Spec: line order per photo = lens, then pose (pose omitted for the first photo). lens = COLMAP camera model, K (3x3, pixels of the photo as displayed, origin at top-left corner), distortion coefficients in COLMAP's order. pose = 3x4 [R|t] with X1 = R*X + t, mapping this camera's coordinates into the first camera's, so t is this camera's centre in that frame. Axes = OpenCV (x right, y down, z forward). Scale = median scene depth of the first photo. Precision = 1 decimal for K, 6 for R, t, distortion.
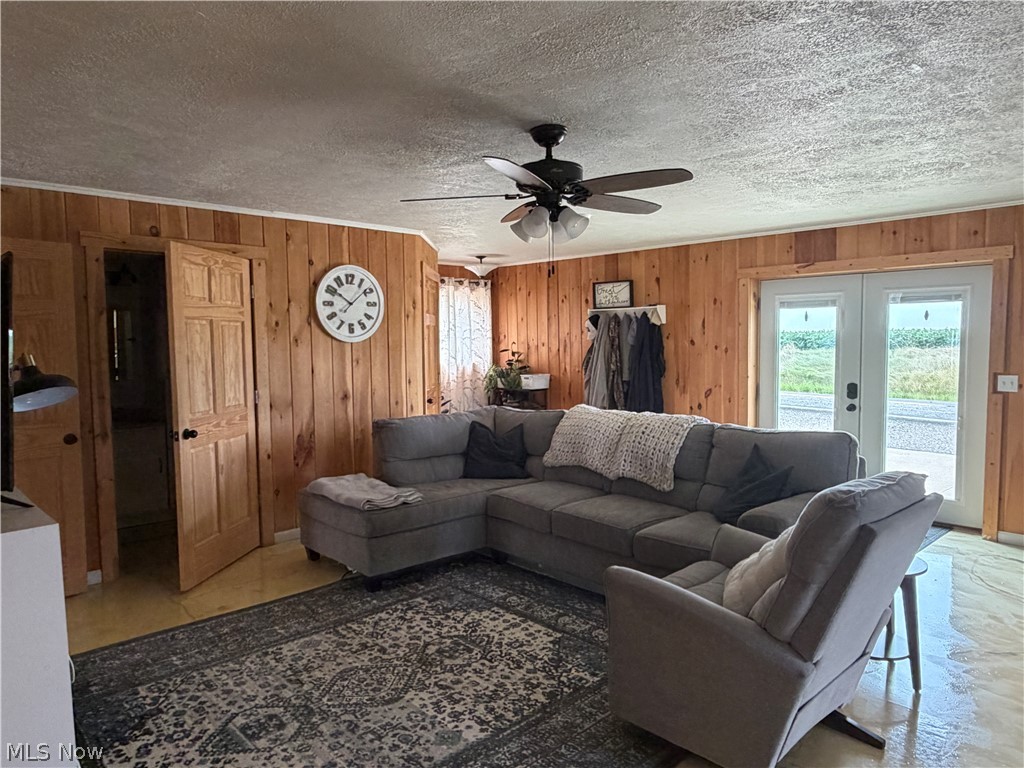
lens RADIAL K [[673.0, 0, 509.7], [0, 673.0, 385.2], [0, 0, 1]] dist [0.002803, 0.000641]
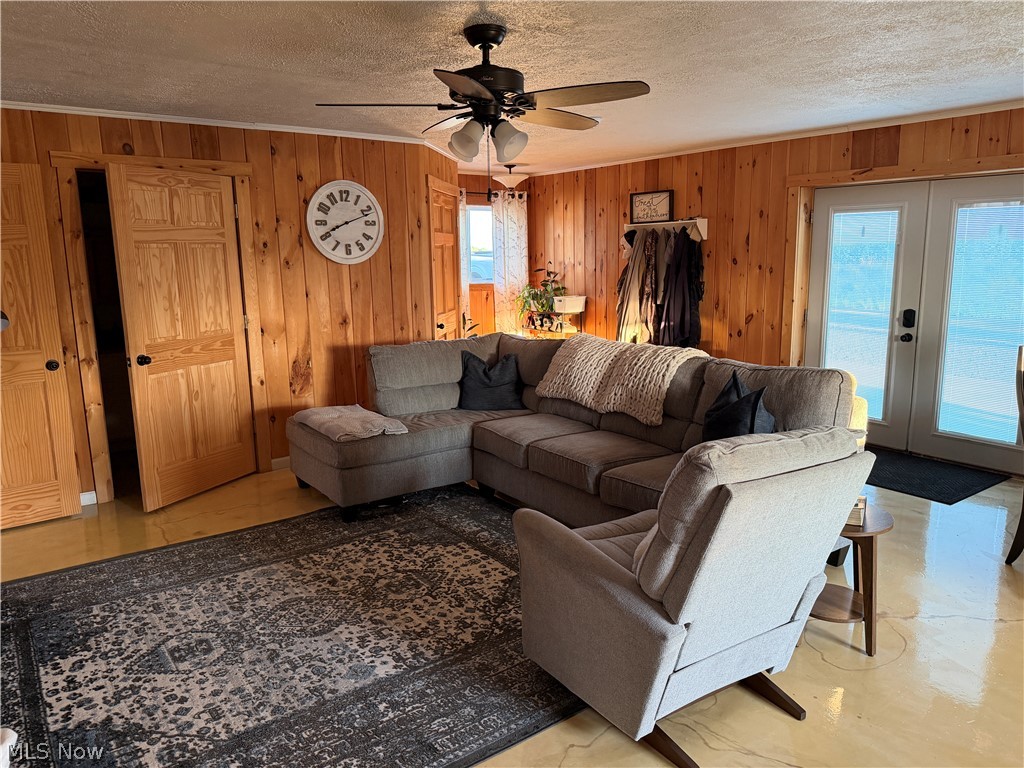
lens RADIAL K [[713.3, 0, 515.6], [0, 713.3, 384.8], [0, 0, 1]] dist [0.140453, -0.247890]
pose [[0.992958, 0.018316, -0.117042, 0.131920], [-0.004546, 0.993140, 0.116846, -0.015806], [0.118379, -0.115491, 0.986229, 0.003358]]
